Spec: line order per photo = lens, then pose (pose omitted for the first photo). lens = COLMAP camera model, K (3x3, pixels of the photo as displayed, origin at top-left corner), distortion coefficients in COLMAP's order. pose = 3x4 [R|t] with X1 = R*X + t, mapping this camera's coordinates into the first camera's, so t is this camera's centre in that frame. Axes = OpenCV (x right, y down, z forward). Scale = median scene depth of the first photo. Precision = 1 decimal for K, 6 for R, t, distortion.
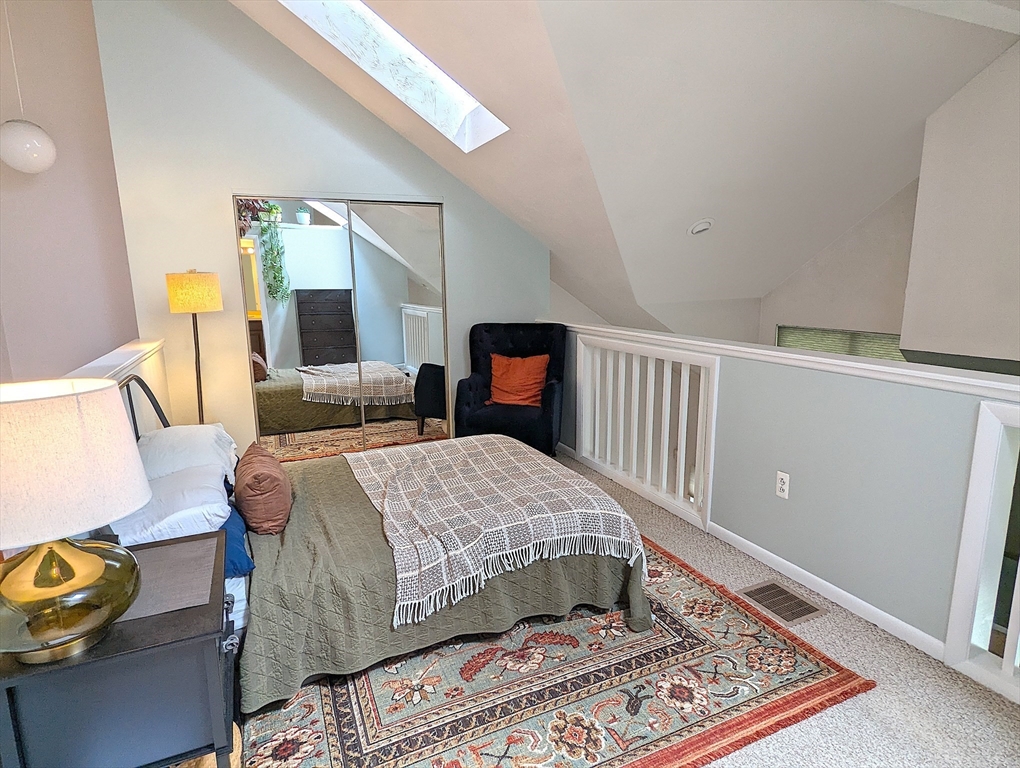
lens RADIAL K [[571.7, 0, 535.9], [0, 571.7, 386.1], [0, 0, 1]] dist [-0.001312, -0.000225]
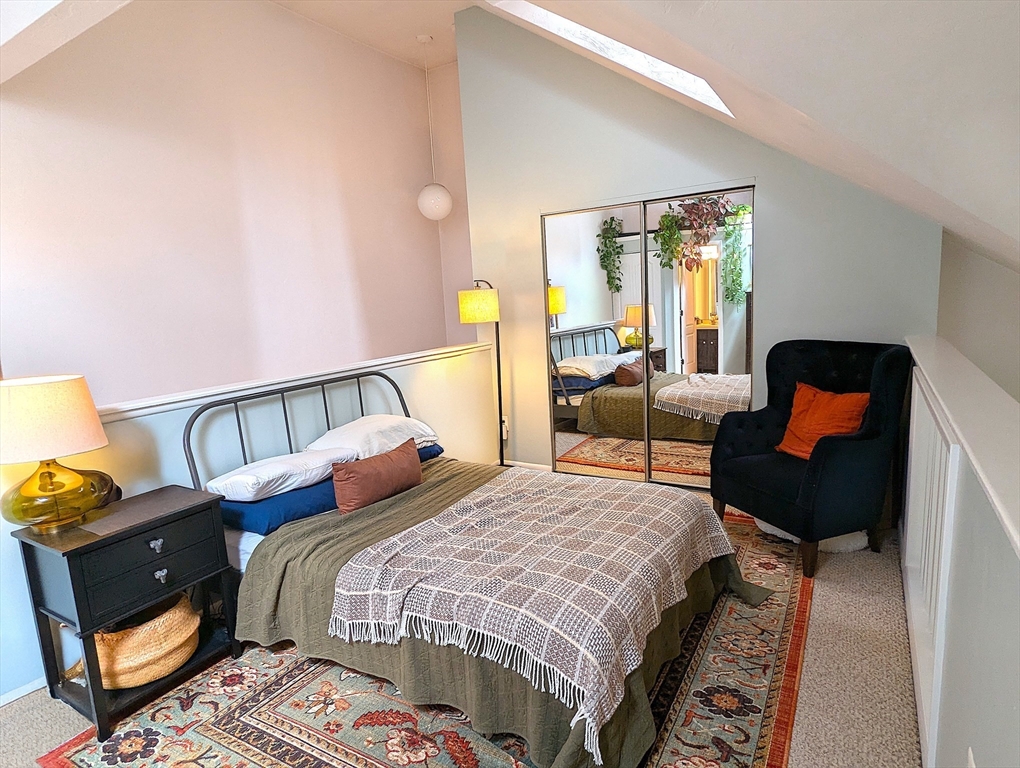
lens RADIAL K [[571.7, 0, 510.5], [0, 571.7, 386.3], [0, 0, 1]] dist [-0.001312, -0.000225]
pose [[0.545148, 0.106858, -0.831502, 0.339958], [-0.104279, 0.992784, 0.059217, -0.058828], [0.831829, 0.054426, 0.552357, 0.297062]]
